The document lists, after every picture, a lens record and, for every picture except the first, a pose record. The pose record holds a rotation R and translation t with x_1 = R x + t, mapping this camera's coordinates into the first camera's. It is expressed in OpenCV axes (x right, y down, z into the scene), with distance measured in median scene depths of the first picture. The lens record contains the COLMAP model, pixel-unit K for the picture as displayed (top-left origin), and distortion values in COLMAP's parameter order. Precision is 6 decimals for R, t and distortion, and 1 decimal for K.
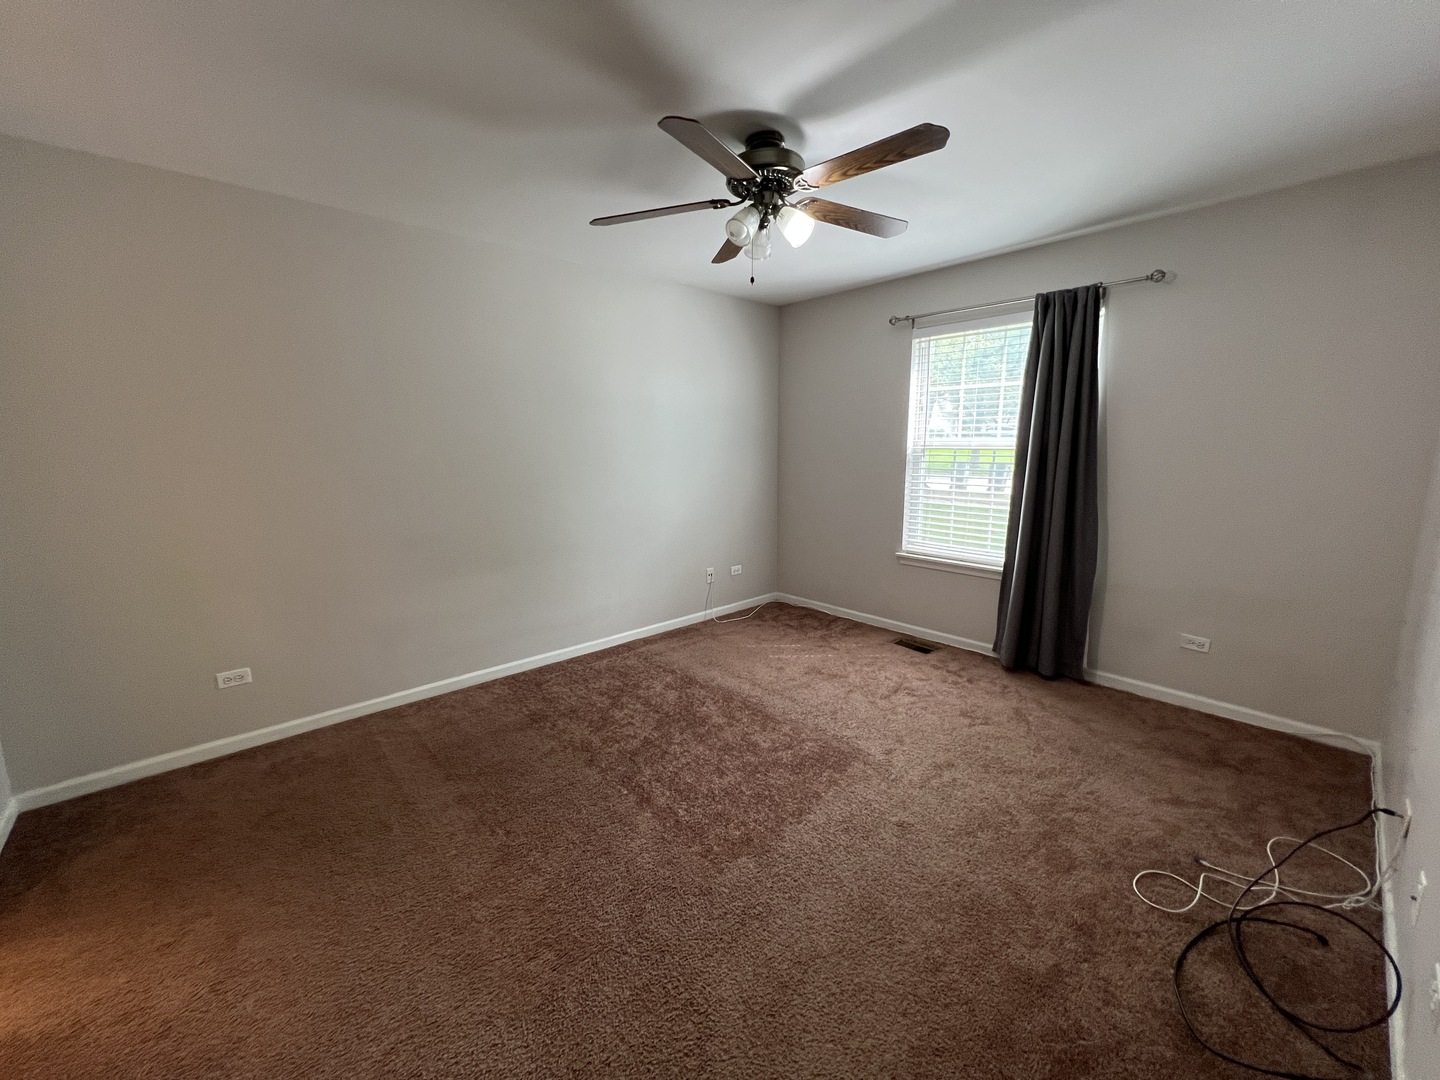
lens RADIAL K [[574.7, 0, 723.4], [0, 574.7, 544.2], [0, 0, 1]] dist [-0.001057, -0.000339]
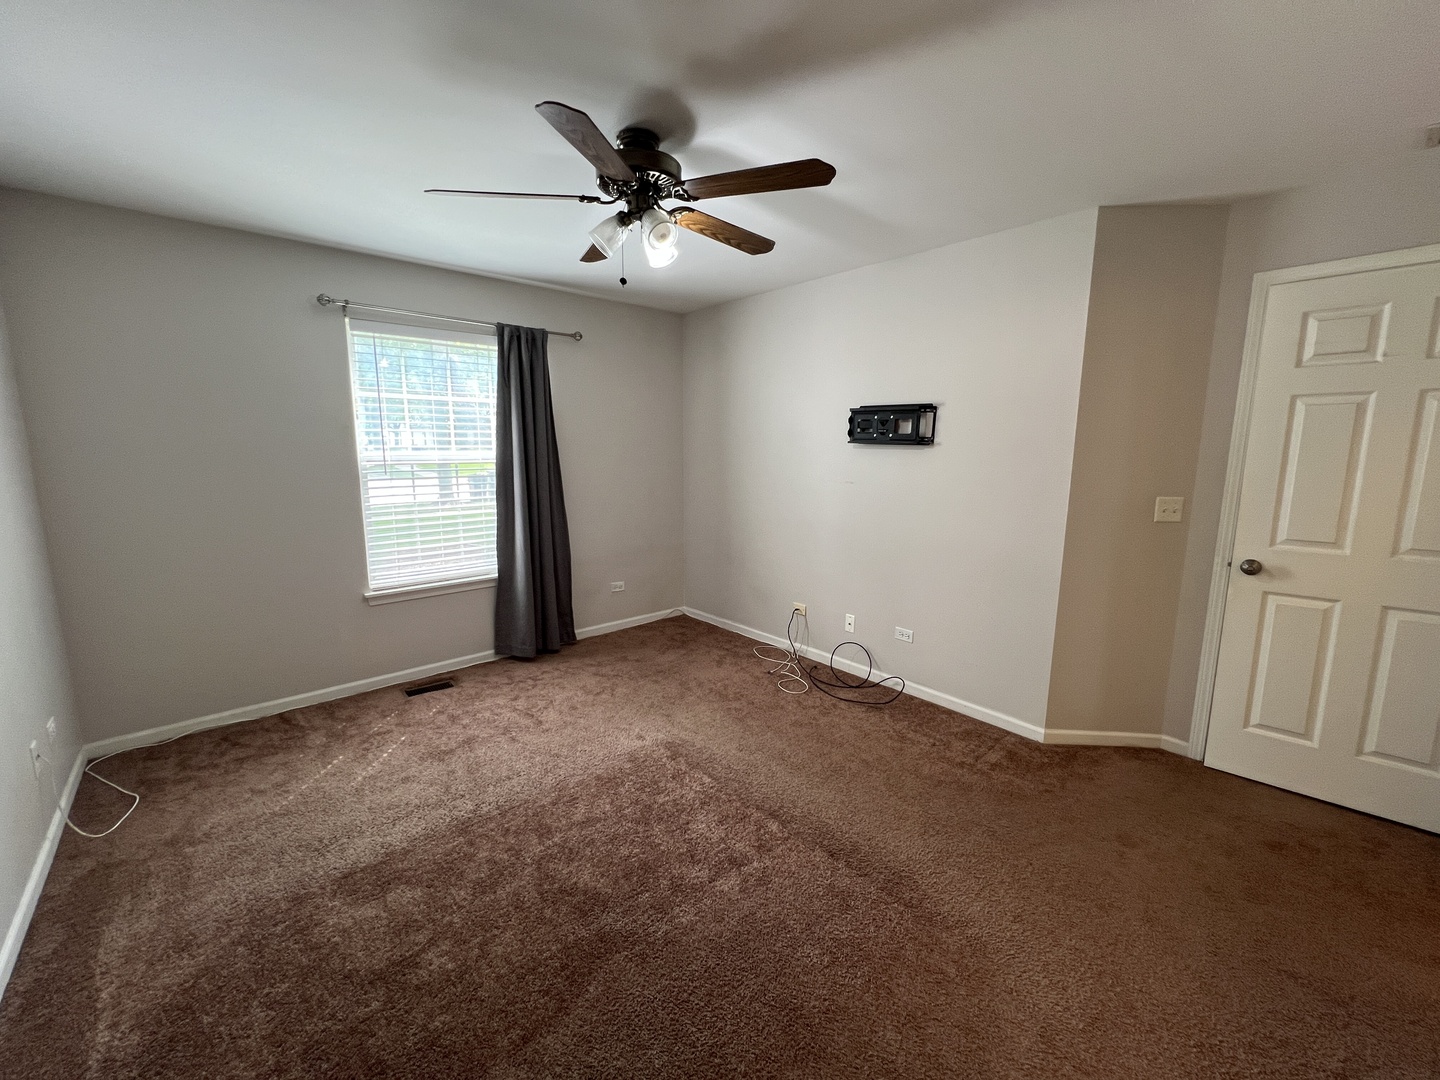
lens RADIAL K [[574.7, 0, 719.4], [0, 574.7, 538.5], [0, 0, 1]] dist [-0.001057, -0.000339]
pose [[0.017997, -0.154980, 0.987754, -0.554346], [0.173623, 0.973389, 0.149563, -0.111883], [-0.984648, 0.168805, 0.044427, 0.551353]]
